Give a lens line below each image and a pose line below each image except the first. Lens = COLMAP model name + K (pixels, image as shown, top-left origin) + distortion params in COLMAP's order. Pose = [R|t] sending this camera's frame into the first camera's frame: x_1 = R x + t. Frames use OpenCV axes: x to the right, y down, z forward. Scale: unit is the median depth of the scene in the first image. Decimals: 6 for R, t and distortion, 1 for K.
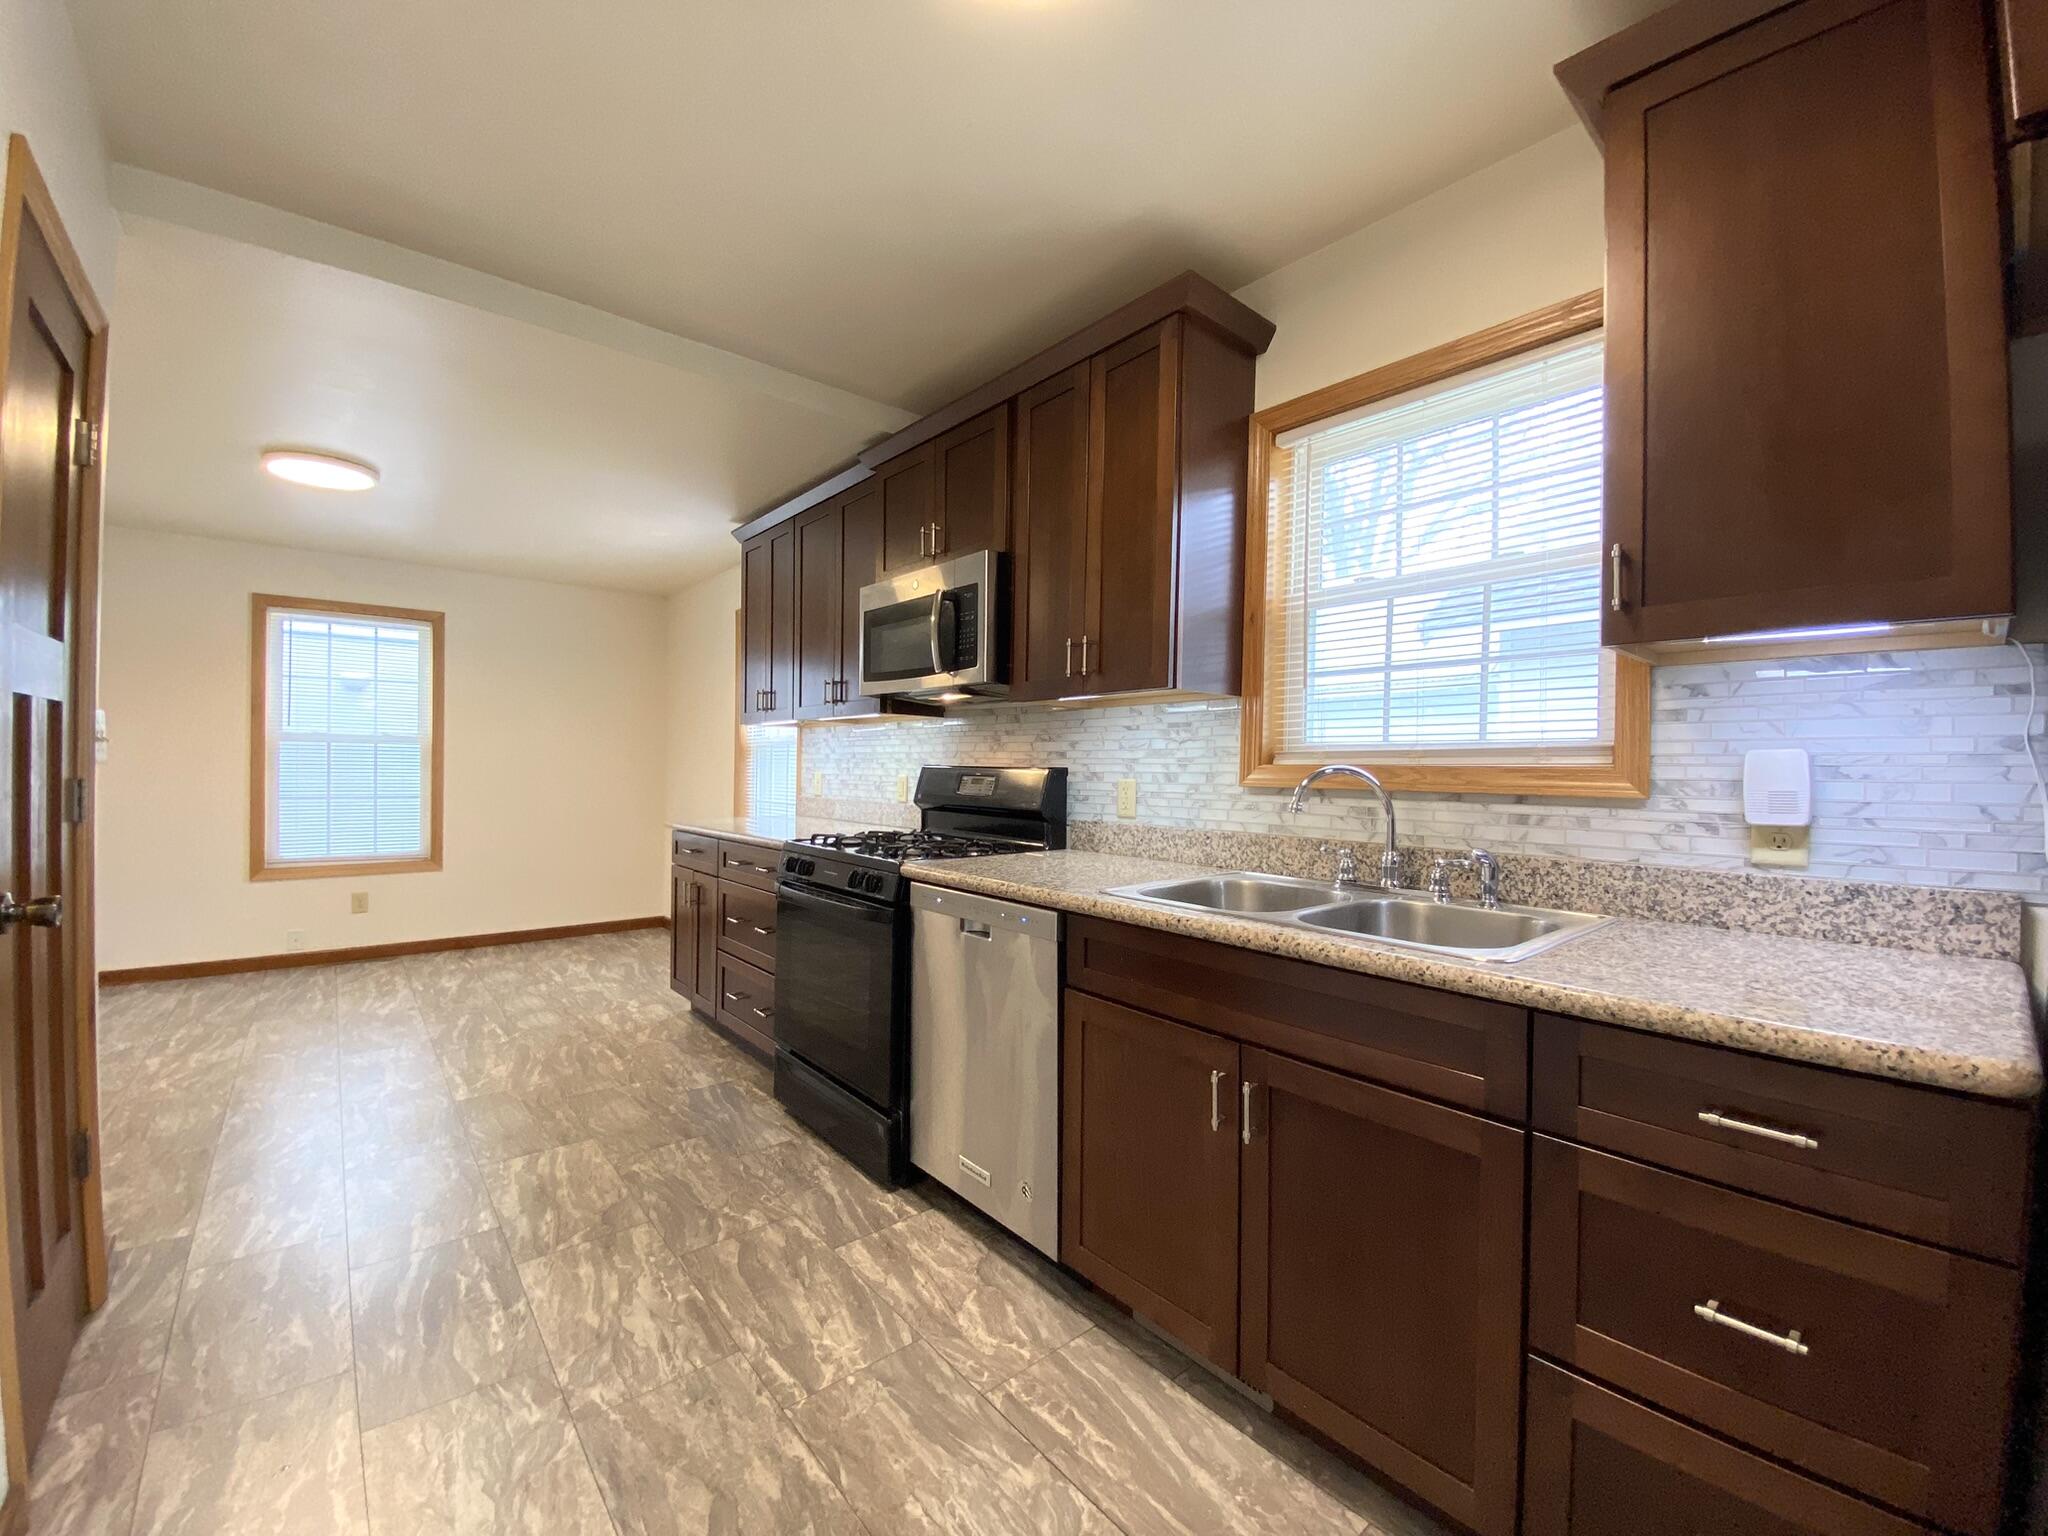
lens RADIAL K [[834.6, 0, 1021.9], [0, 834.6, 773.9], [0, 0, 1]] dist [0.012374, -0.016100]
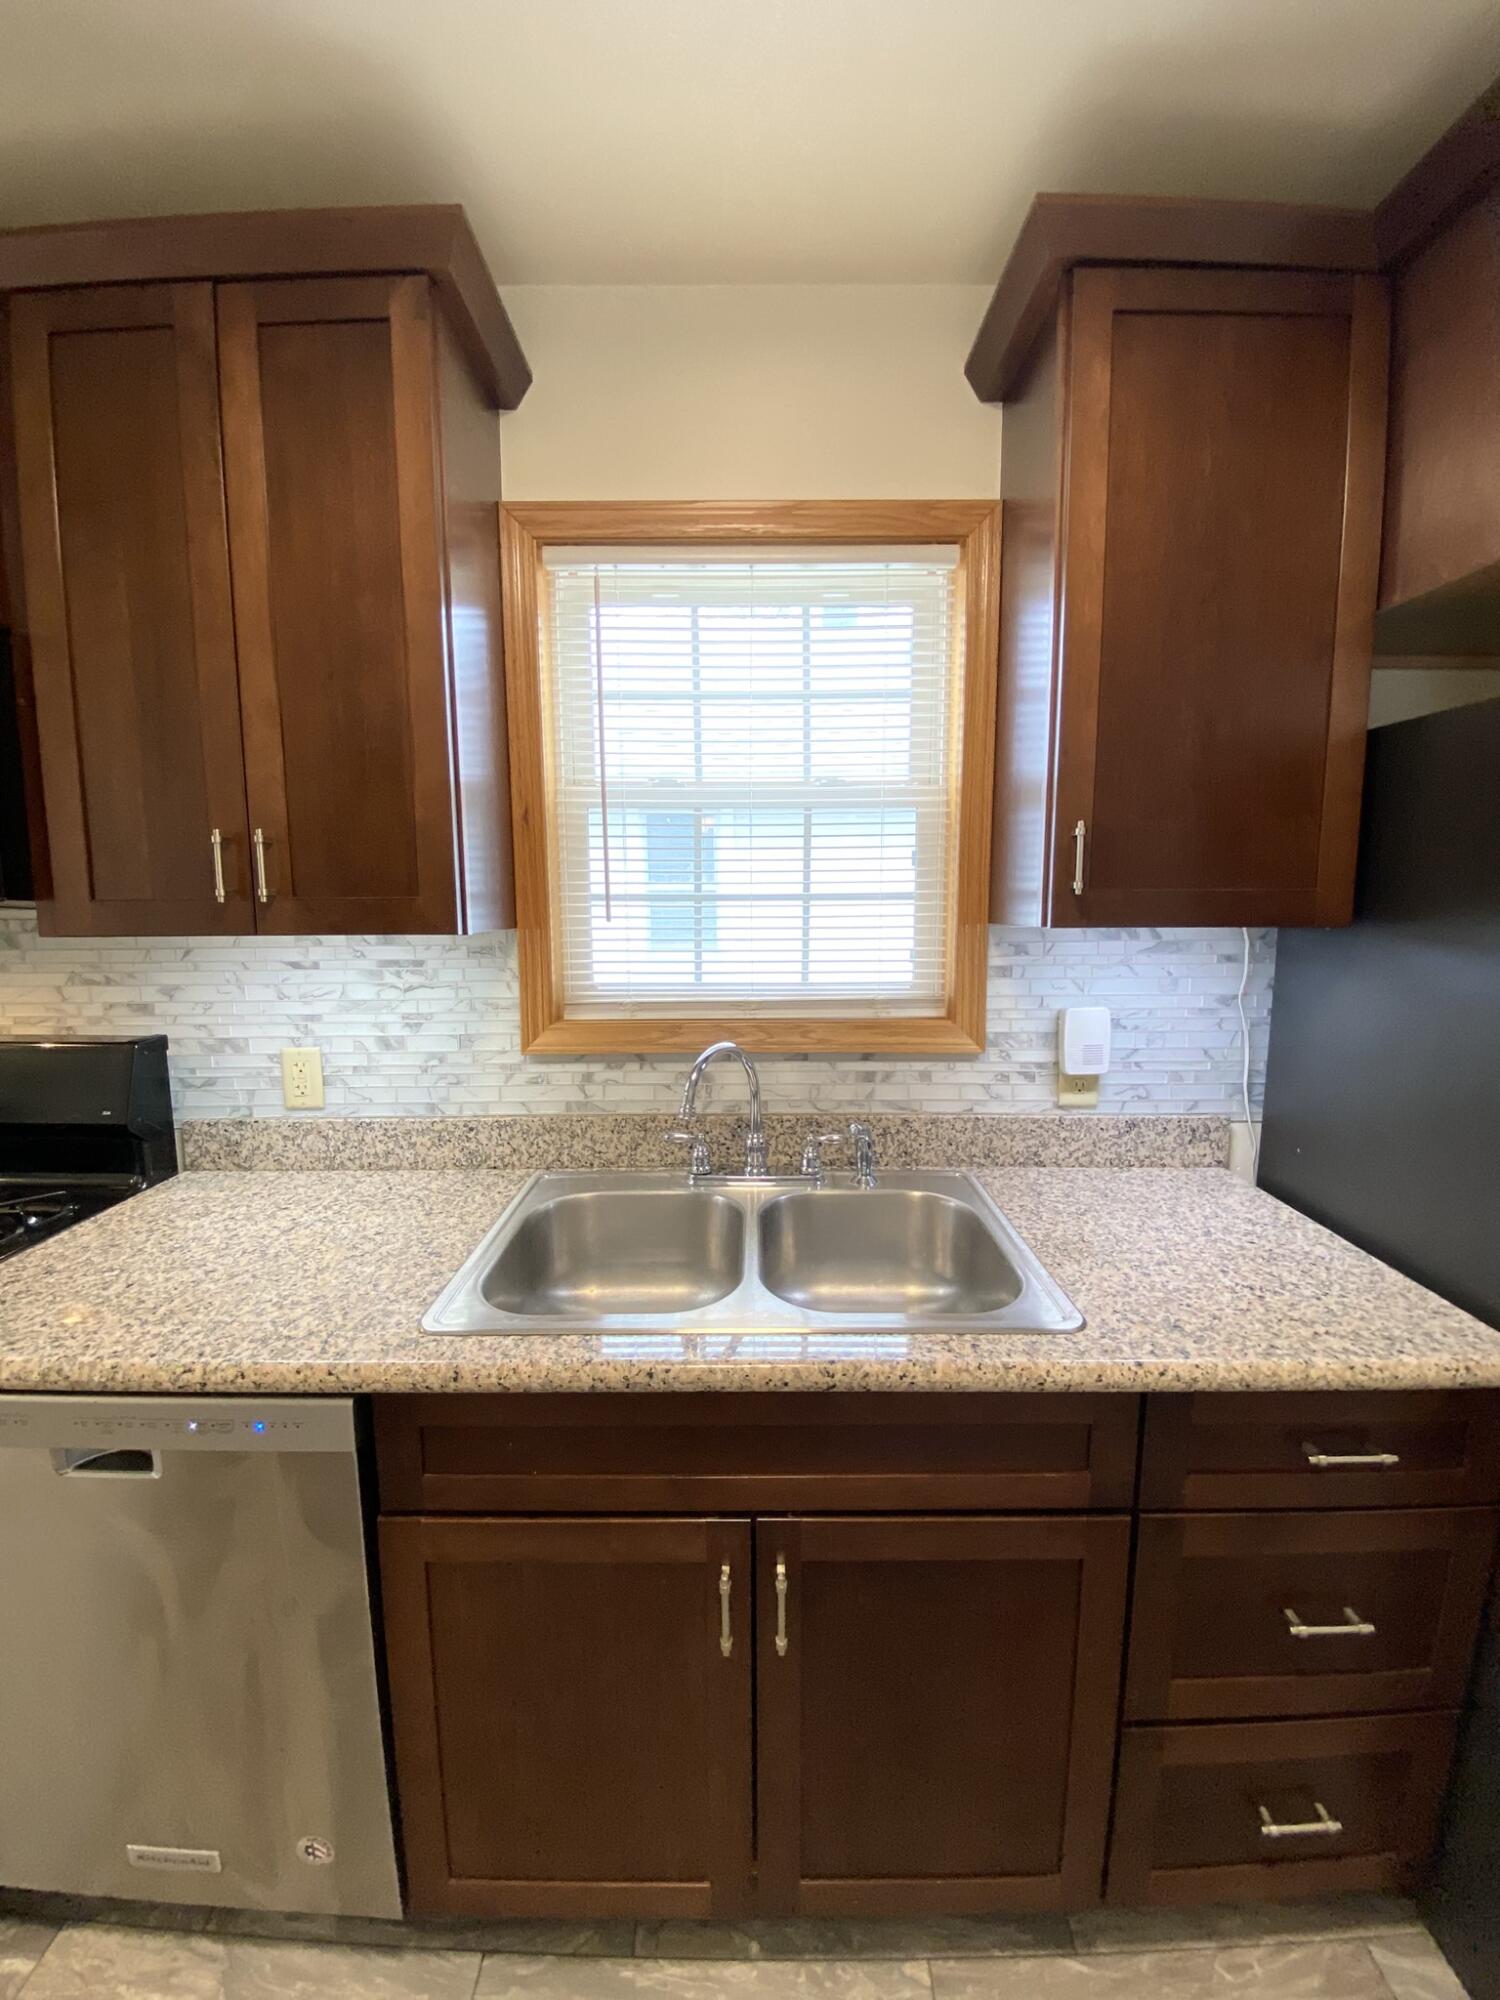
lens RADIAL K [[815.0, 0, 751.9], [0, 815.0, 990.8], [0, 0, 1]] dist [0.012374, -0.016100]
pose [[0.643593, -0.109541, 0.757488, -0.139217], [0.015444, 0.991362, 0.130240, -0.133446], [-0.765212, -0.072123, 0.639725, 0.429867]]
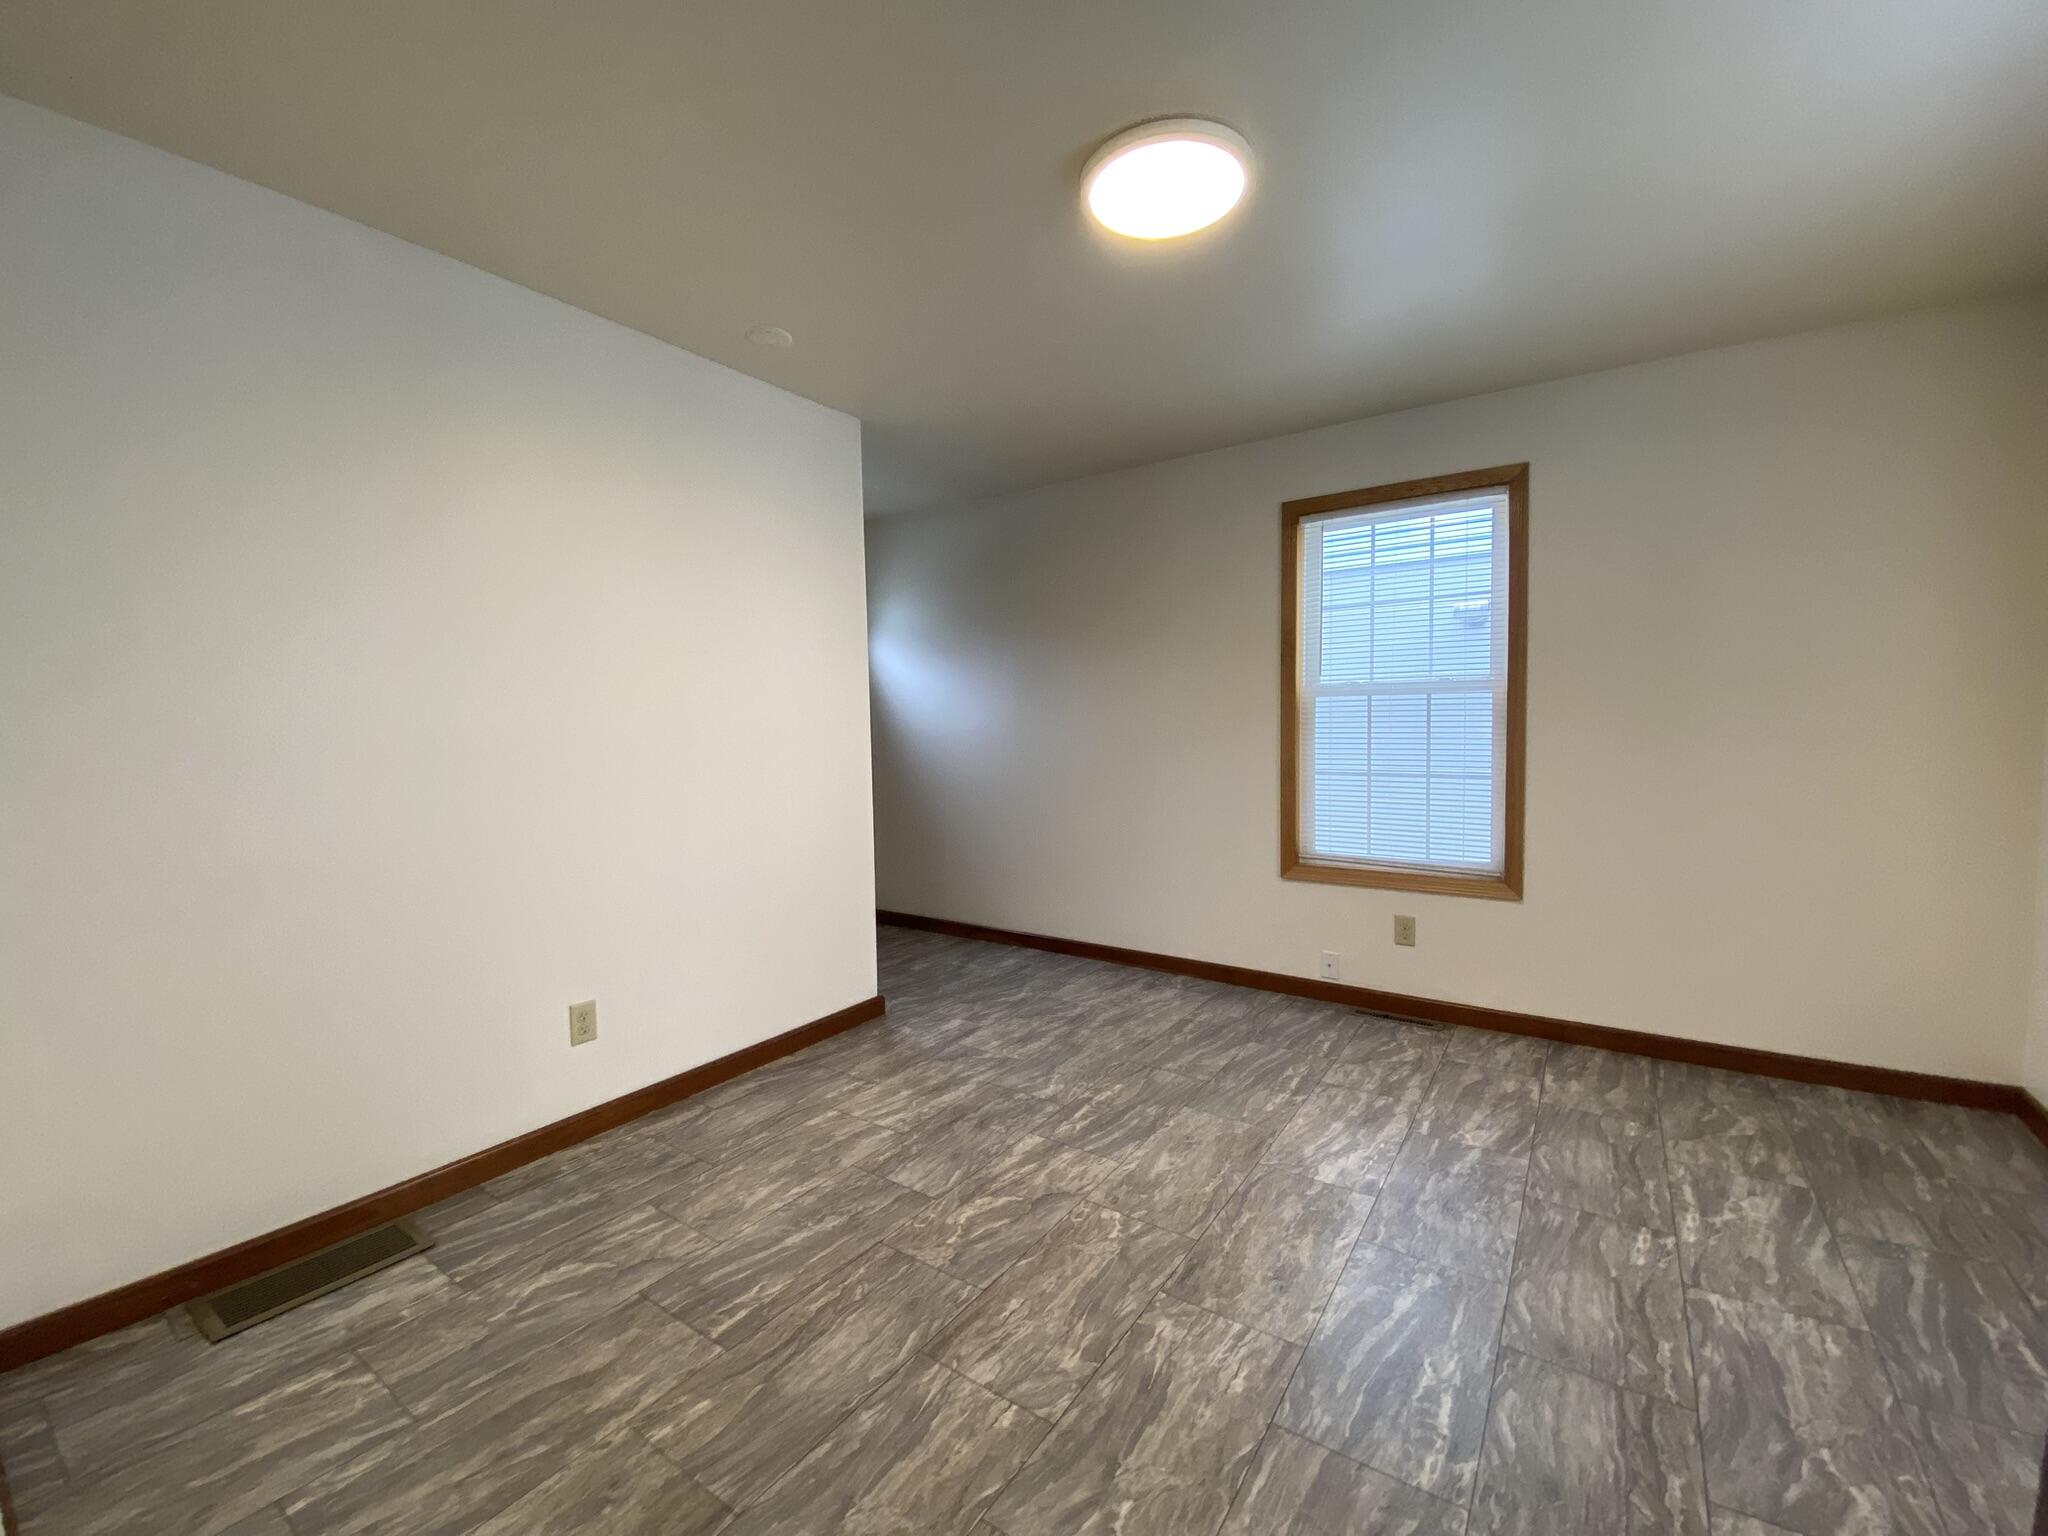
lens RADIAL K [[834.6, 0, 1028.5], [0, 834.6, 766.0], [0, 0, 1]] dist [0.012374, -0.016100]
pose [[0.277491, 0.033623, -0.960140, -0.552491], [0.011819, 0.999192, 0.038406, -0.020656], [0.960655, -0.022006, 0.276870, 1.248285]]
